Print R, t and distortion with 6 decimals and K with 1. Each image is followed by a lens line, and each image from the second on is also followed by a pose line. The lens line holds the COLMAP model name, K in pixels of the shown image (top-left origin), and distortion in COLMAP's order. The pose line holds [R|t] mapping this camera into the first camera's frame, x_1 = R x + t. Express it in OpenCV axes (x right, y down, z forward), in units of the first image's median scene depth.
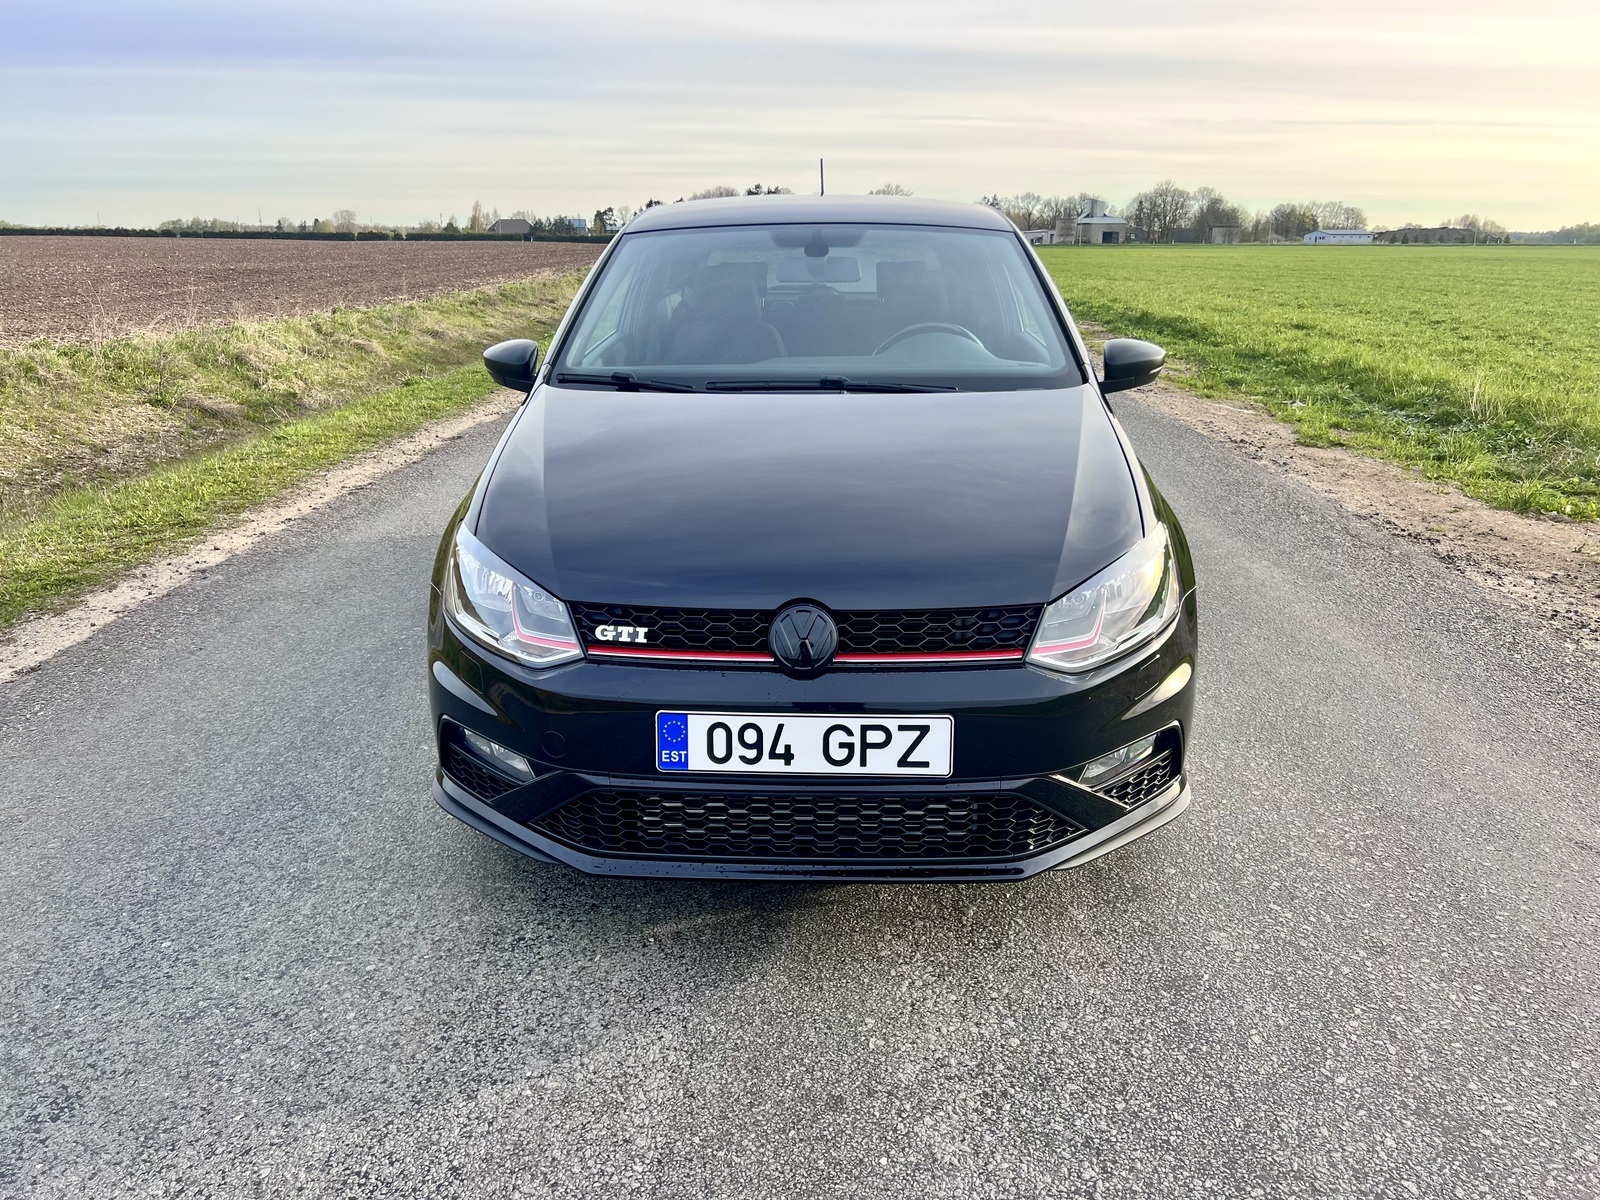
lens RADIAL K [[1187.0, 0, 790.2], [0, 1187.0, 603.7], [0, 0, 1]] dist [0.034864, -0.018600]
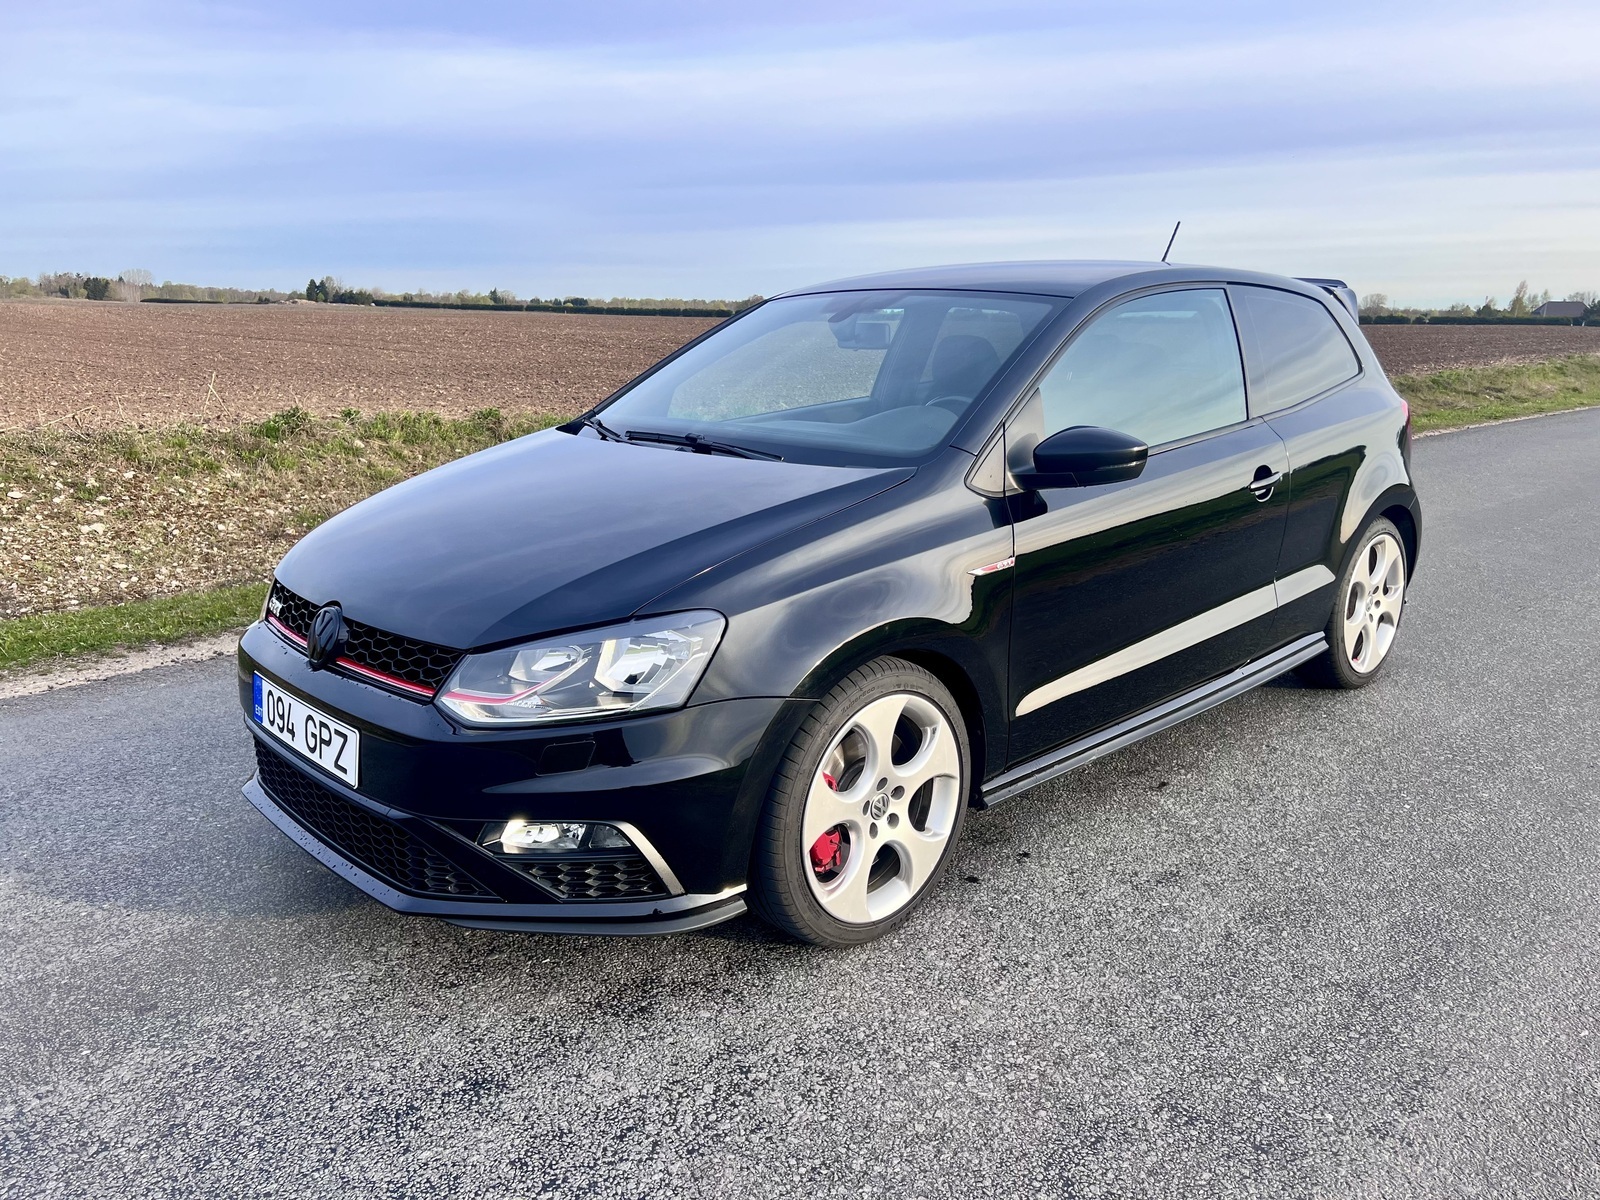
lens RADIAL K [[1187.0, 0, 802.6], [0, 1187.0, 606.6], [0, 0, 1]] dist [0.034864, -0.018600]
pose [[0.705372, 0.165206, -0.689317, 1.096753], [-0.209104, 0.977682, 0.020344, -0.116363], [0.677293, 0.129789, 0.724175, 0.459085]]
